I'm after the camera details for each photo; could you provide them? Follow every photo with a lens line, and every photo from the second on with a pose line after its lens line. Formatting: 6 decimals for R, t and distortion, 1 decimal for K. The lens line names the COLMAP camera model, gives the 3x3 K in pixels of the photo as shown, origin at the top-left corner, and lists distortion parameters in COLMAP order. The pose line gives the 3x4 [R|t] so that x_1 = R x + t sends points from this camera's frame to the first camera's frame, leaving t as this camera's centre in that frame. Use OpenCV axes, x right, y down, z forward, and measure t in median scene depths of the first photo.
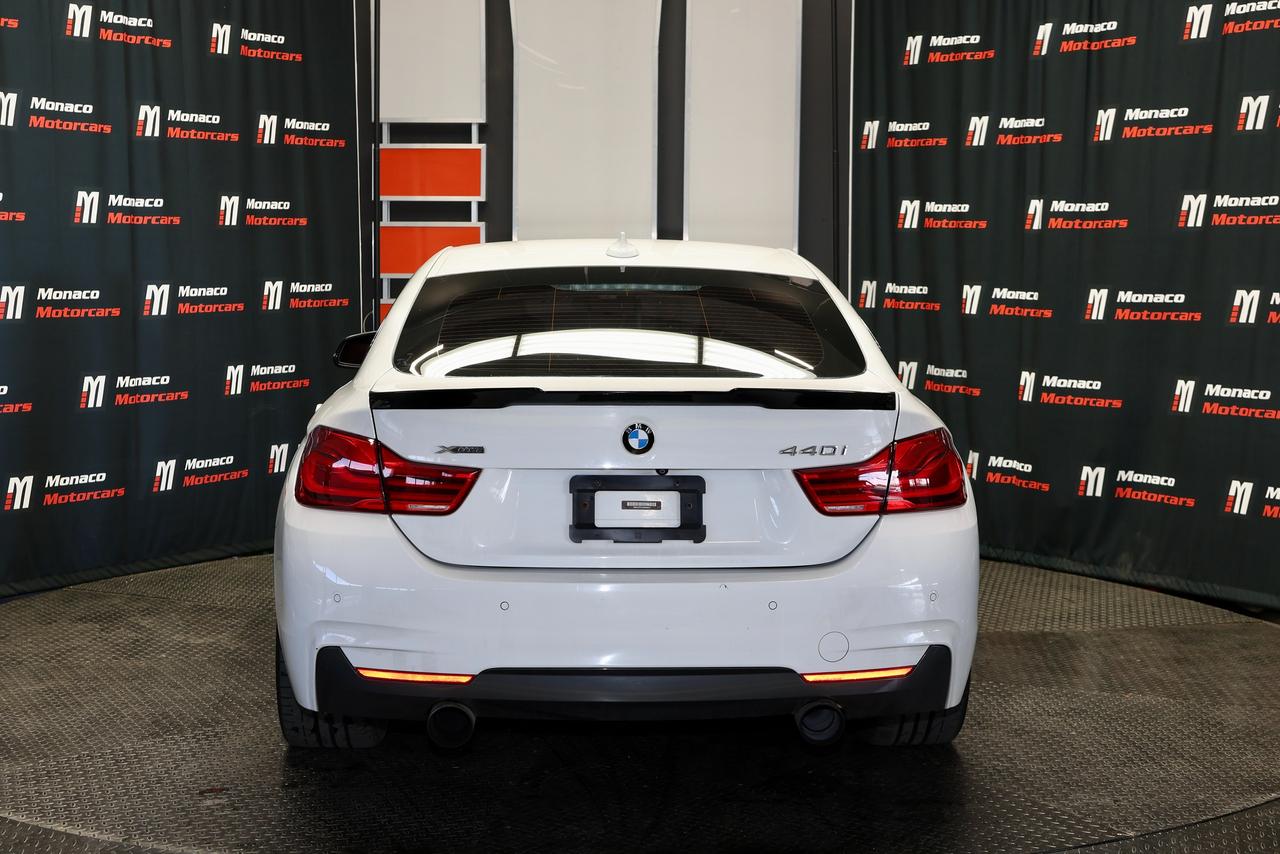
lens RADIAL K [[1773.3, 0, 638.6], [0, 1773.3, 420.2], [0, 0, 1]] dist [0.029721, 0.000000]
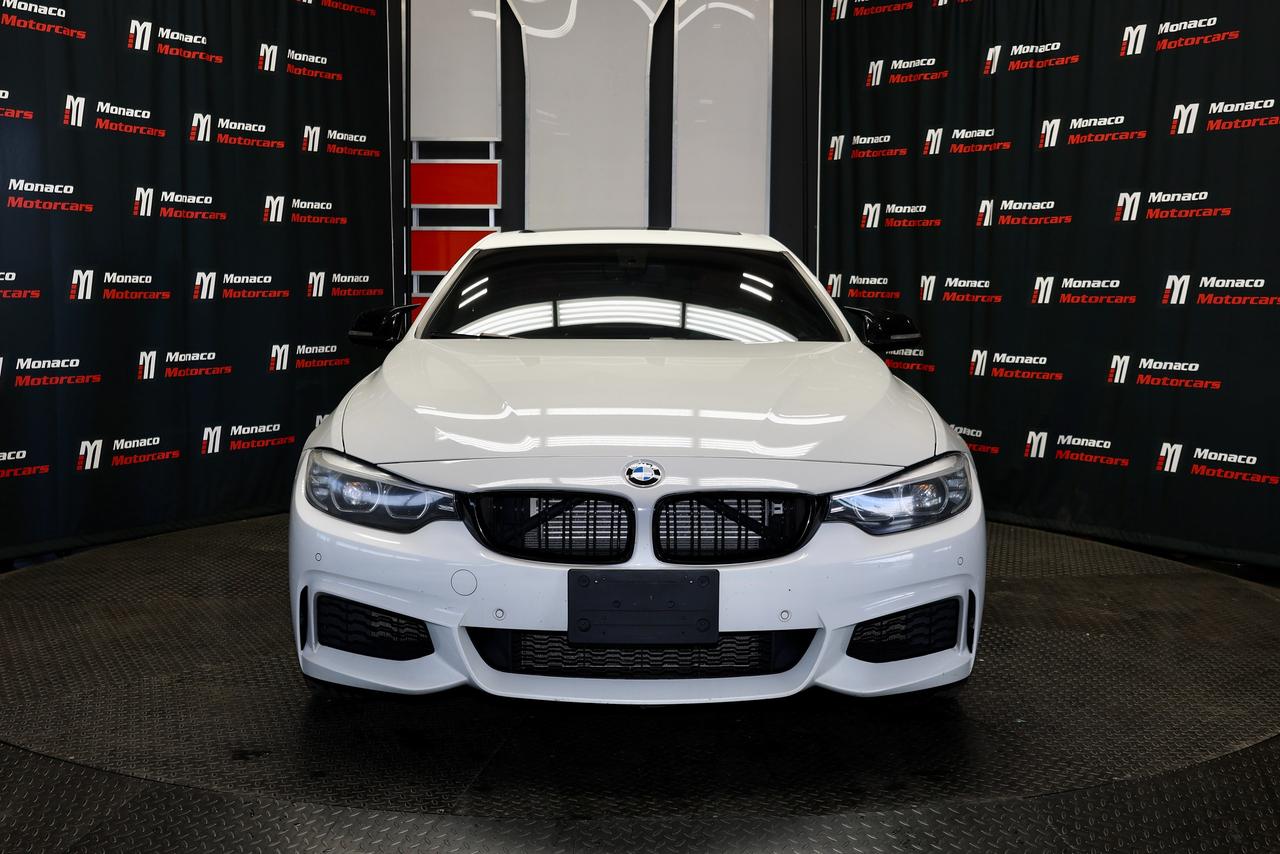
lens RADIAL K [[1312.2, 0, 650.5], [0, 1312.2, 415.6], [0, 0, 1]] dist [-0.008132, 0.000000]
pose [[0.999304, -0.003451, 0.037136, -0.024878], [0.003332, 0.999989, 0.003269, 0.011728], [-0.037147, -0.003143, 0.999305, 0.159258]]
